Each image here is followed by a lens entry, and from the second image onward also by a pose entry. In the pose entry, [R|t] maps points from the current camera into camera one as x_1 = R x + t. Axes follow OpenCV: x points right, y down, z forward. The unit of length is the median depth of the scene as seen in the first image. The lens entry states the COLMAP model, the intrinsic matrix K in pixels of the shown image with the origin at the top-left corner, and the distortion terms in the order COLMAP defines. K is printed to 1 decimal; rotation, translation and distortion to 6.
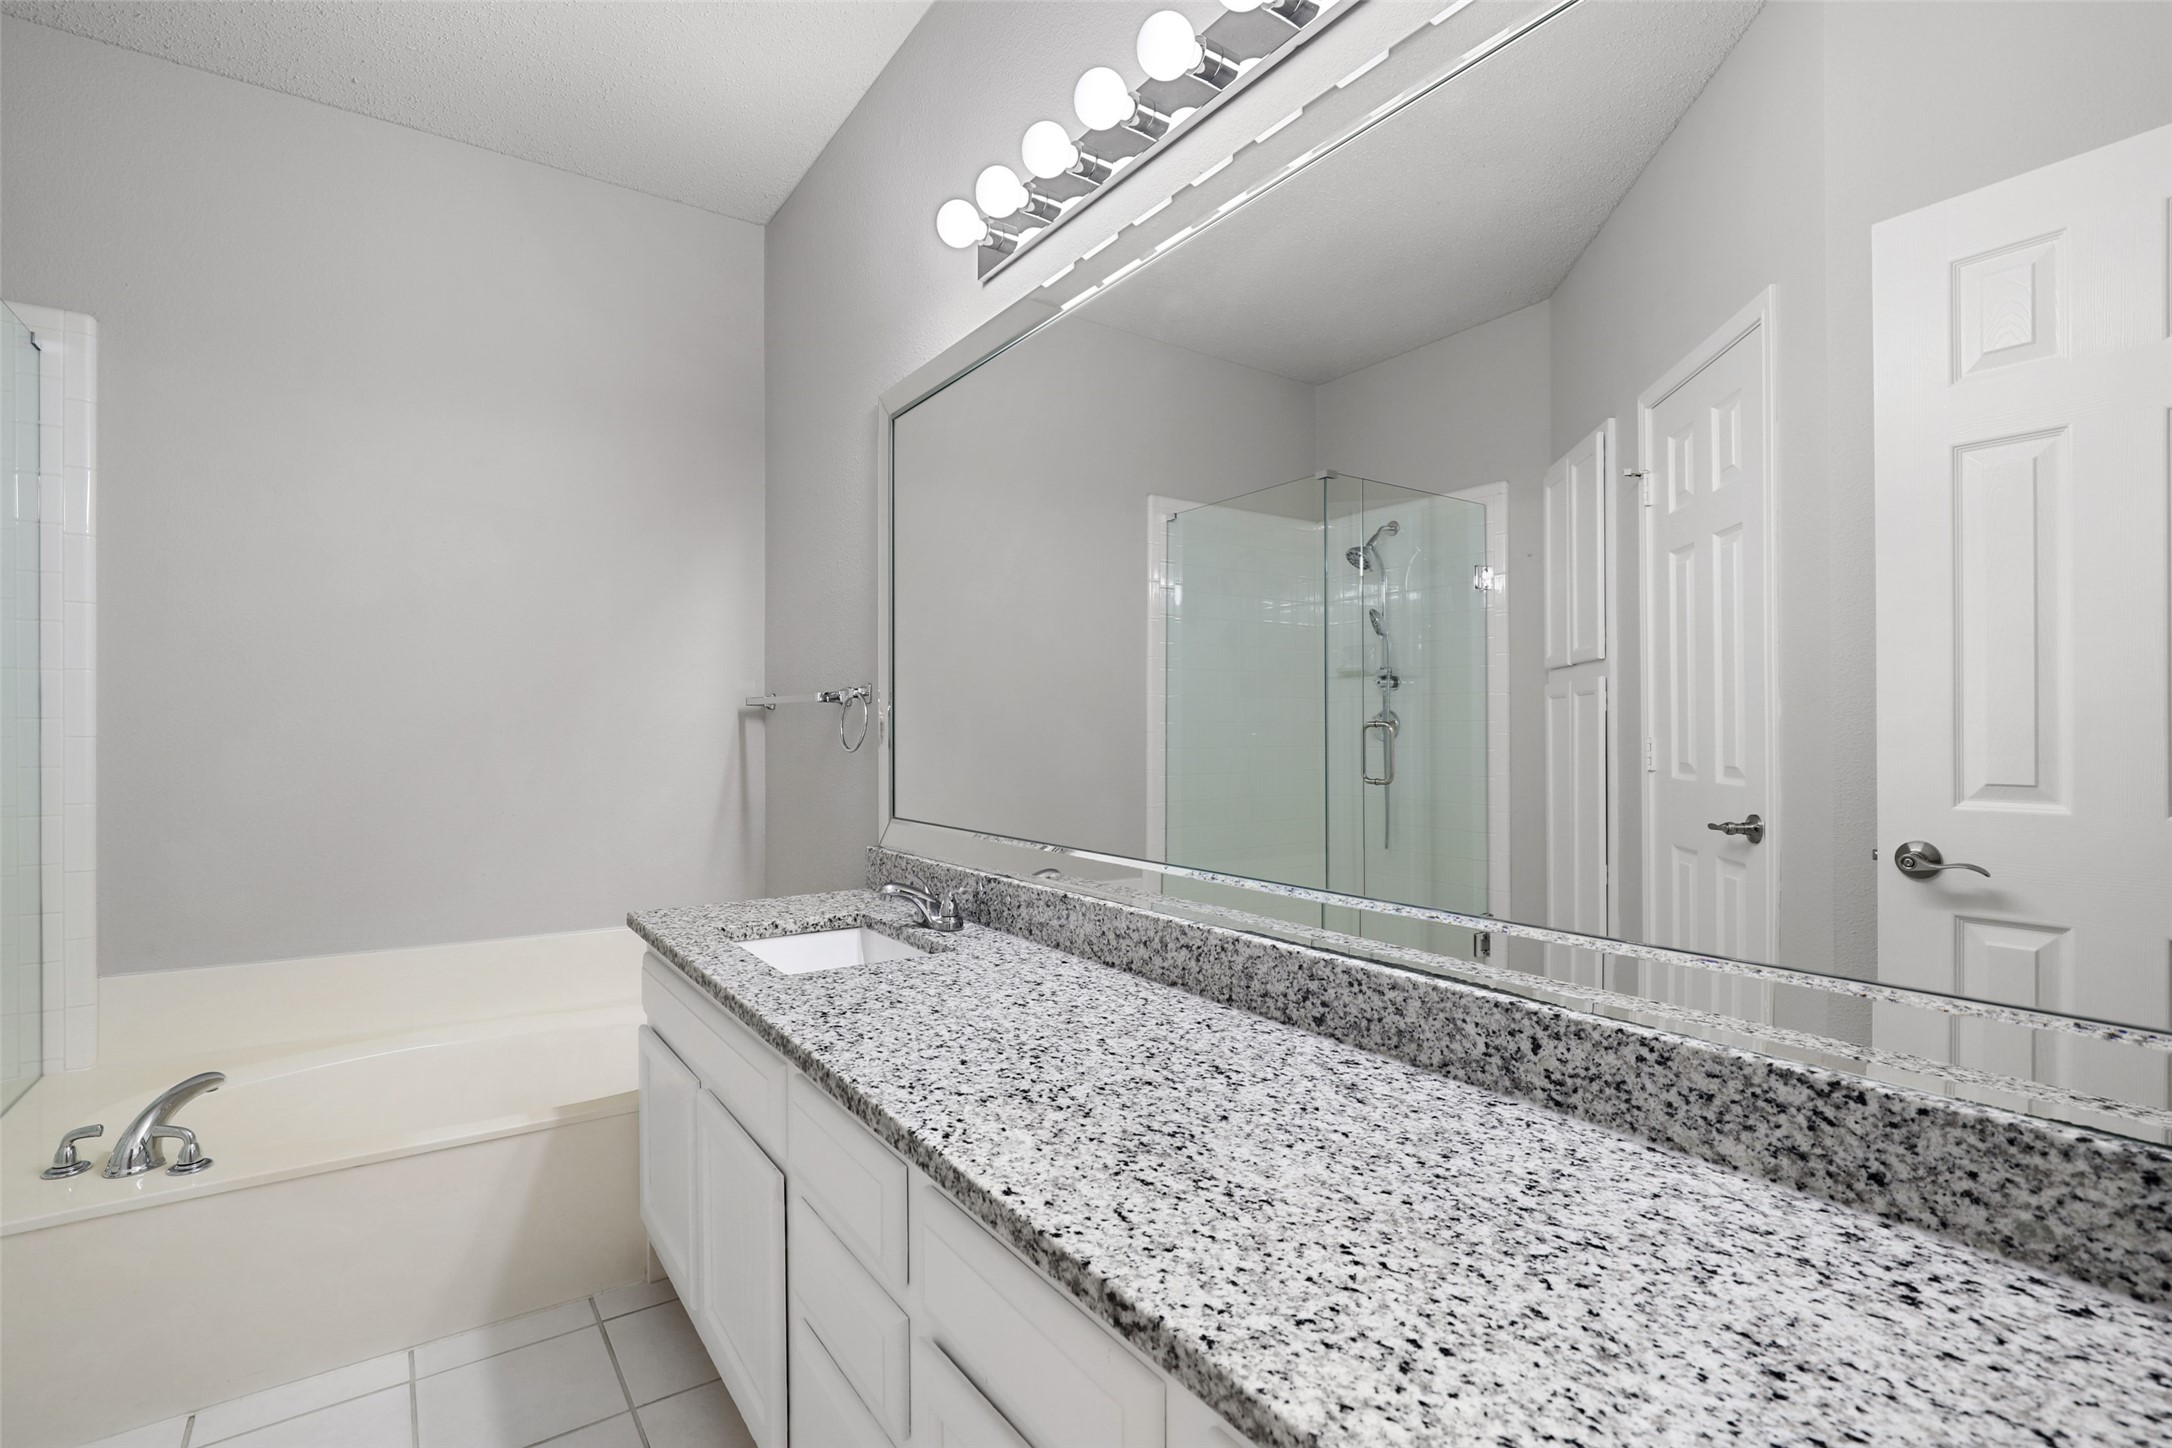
lens RADIAL K [[1007.5, 0, 1084.6], [0, 1007.5, 731.4], [0, 0, 1]] dist [-0.015626, 0.003154]
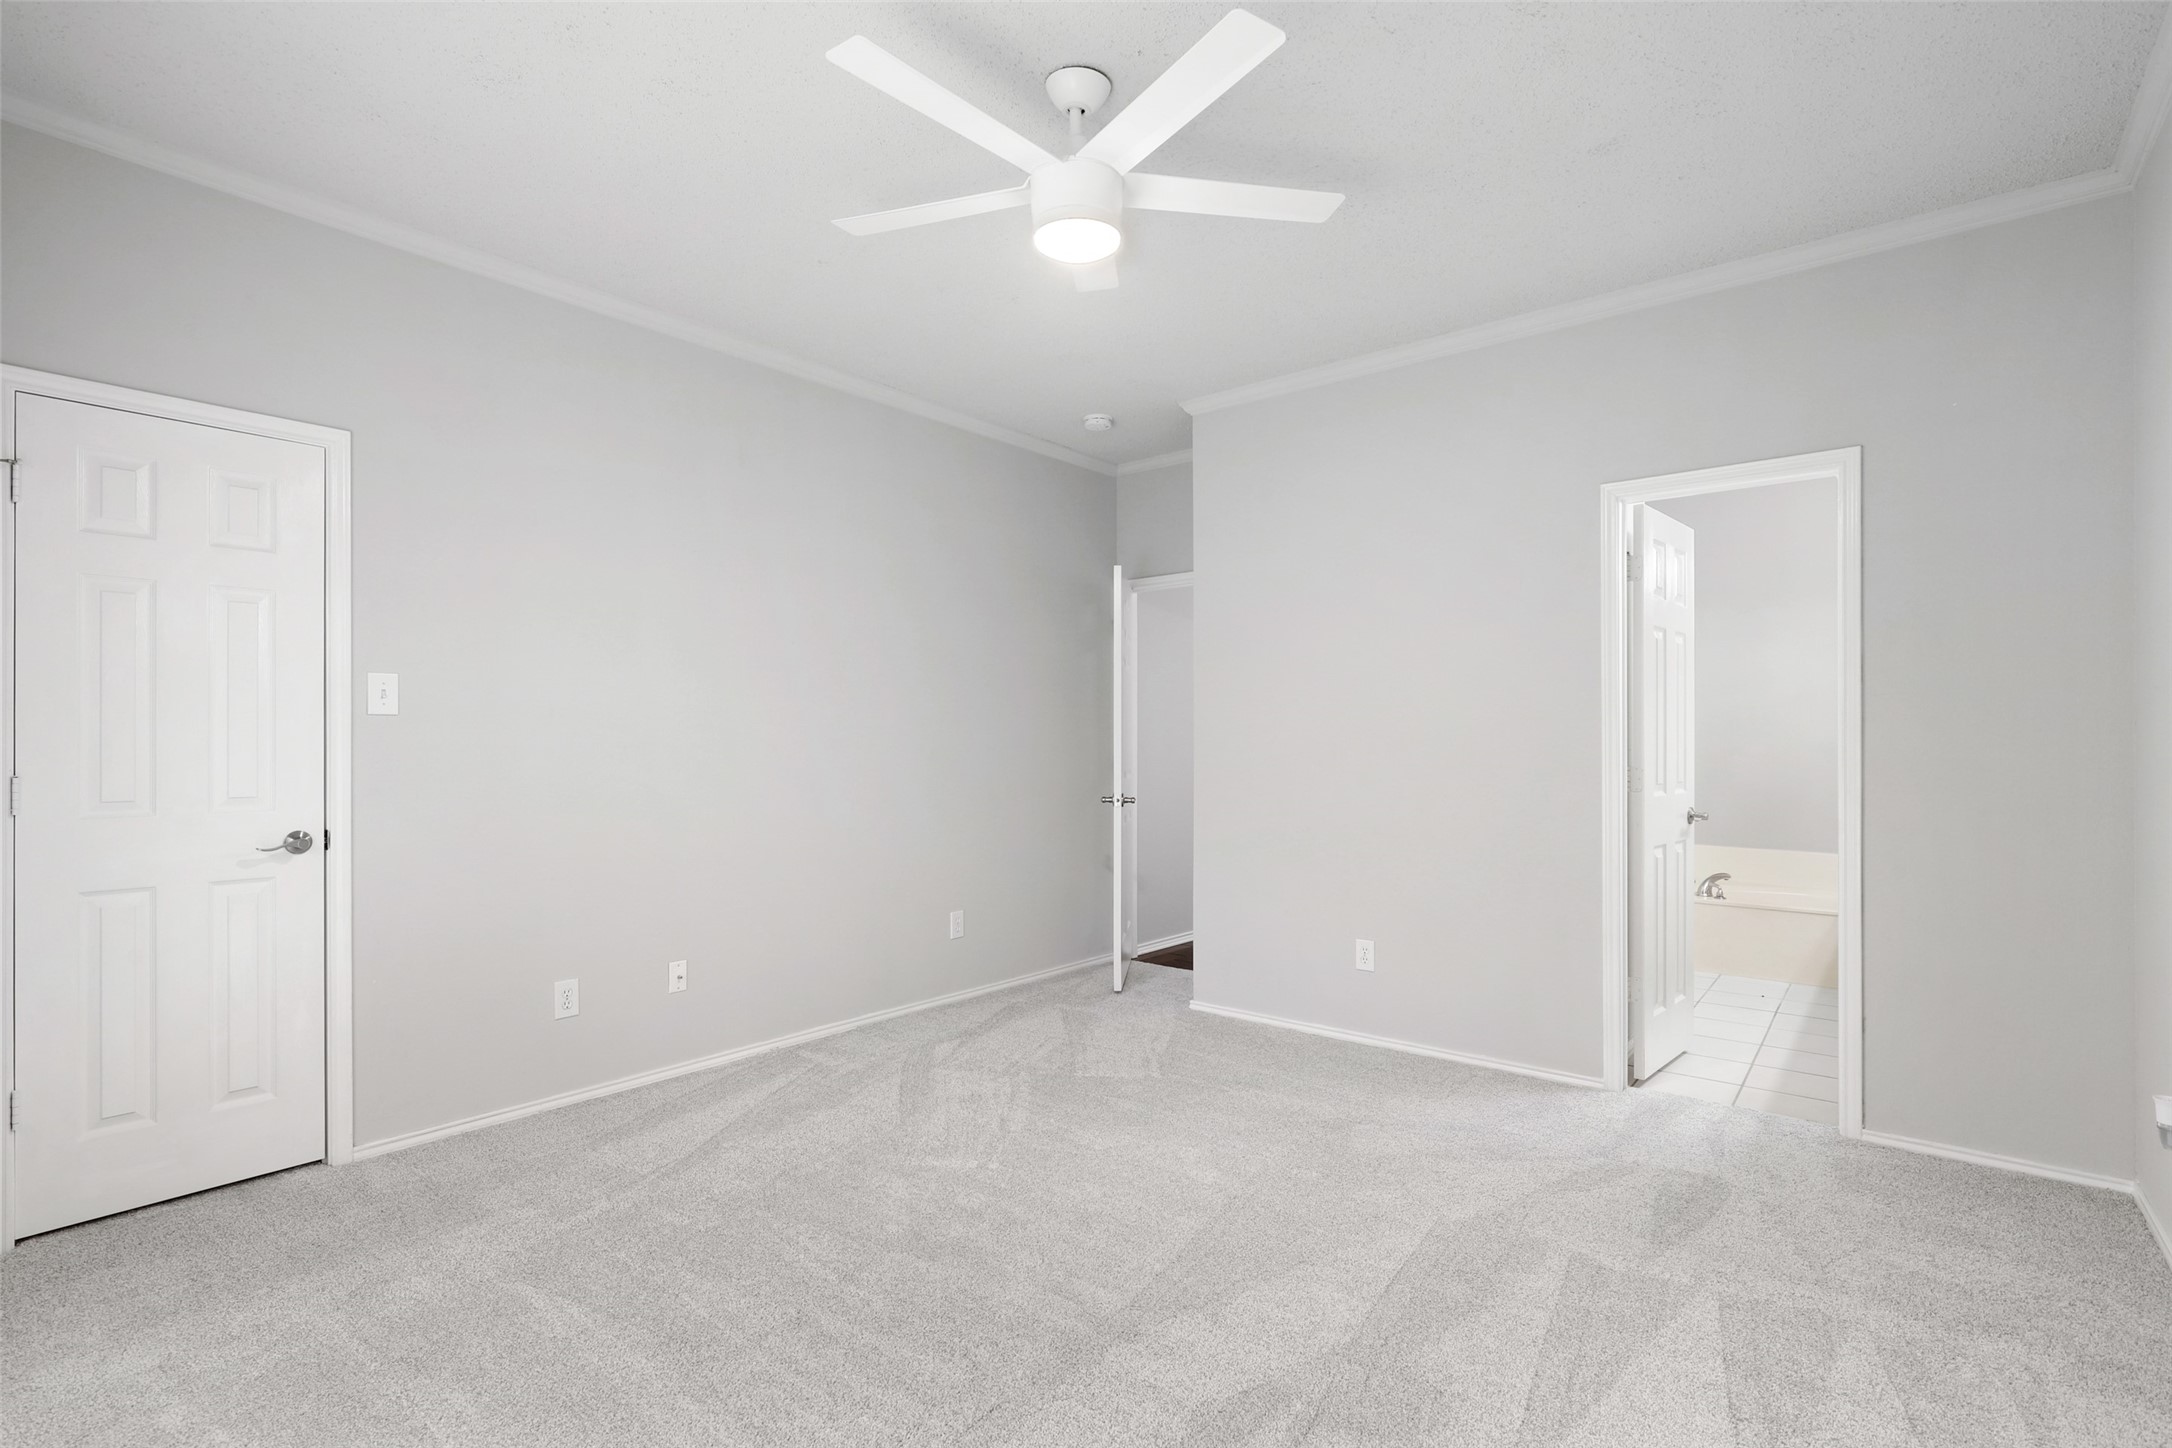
lens RADIAL K [[1007.5, 0, 1085.8], [0, 1007.5, 732.1], [0, 0, 1]] dist [-0.015626, 0.003154]
pose [[0.265733, -0.001701, -0.964045, 1.353533], [-0.003315, 0.999991, -0.002679, -0.038303], [0.964041, 0.003908, 0.265725, -1.483113]]
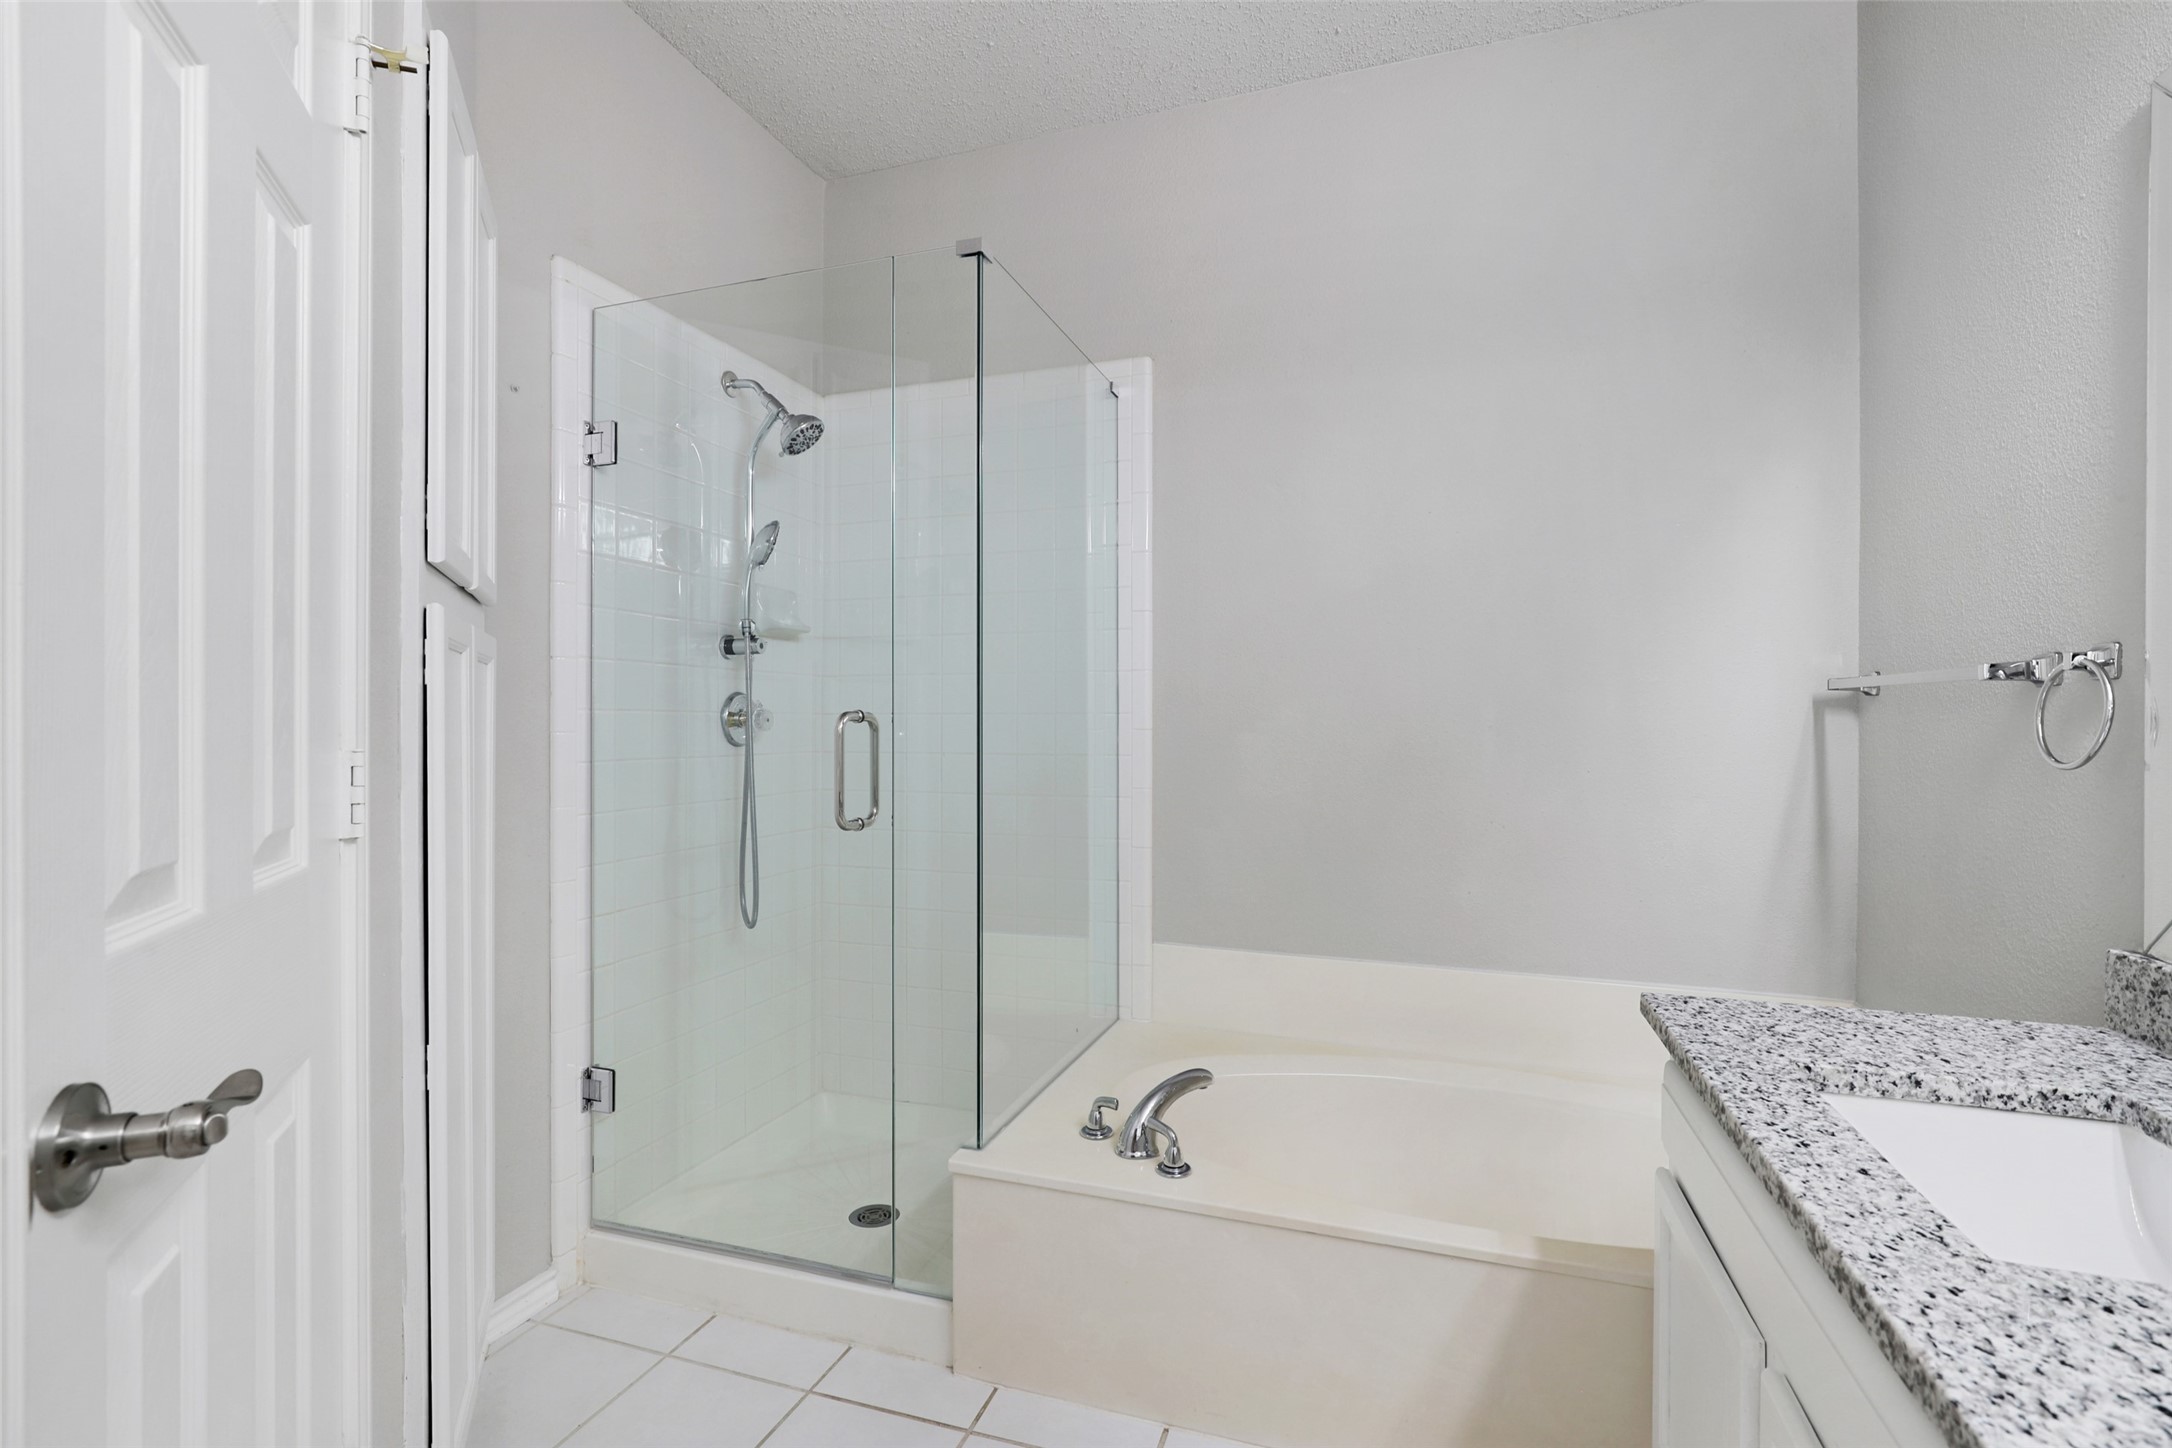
lens RADIAL K [[1007.5, 0, 1083.3], [0, 1007.5, 728.3], [0, 0, 1]] dist [-0.015626, 0.003154]
pose [[0.590016, 0.007070, -0.807360, -0.139360], [-0.003595, 0.999975, 0.006129, -0.003822], [0.807383, -0.000714, 0.590027, 0.312120]]
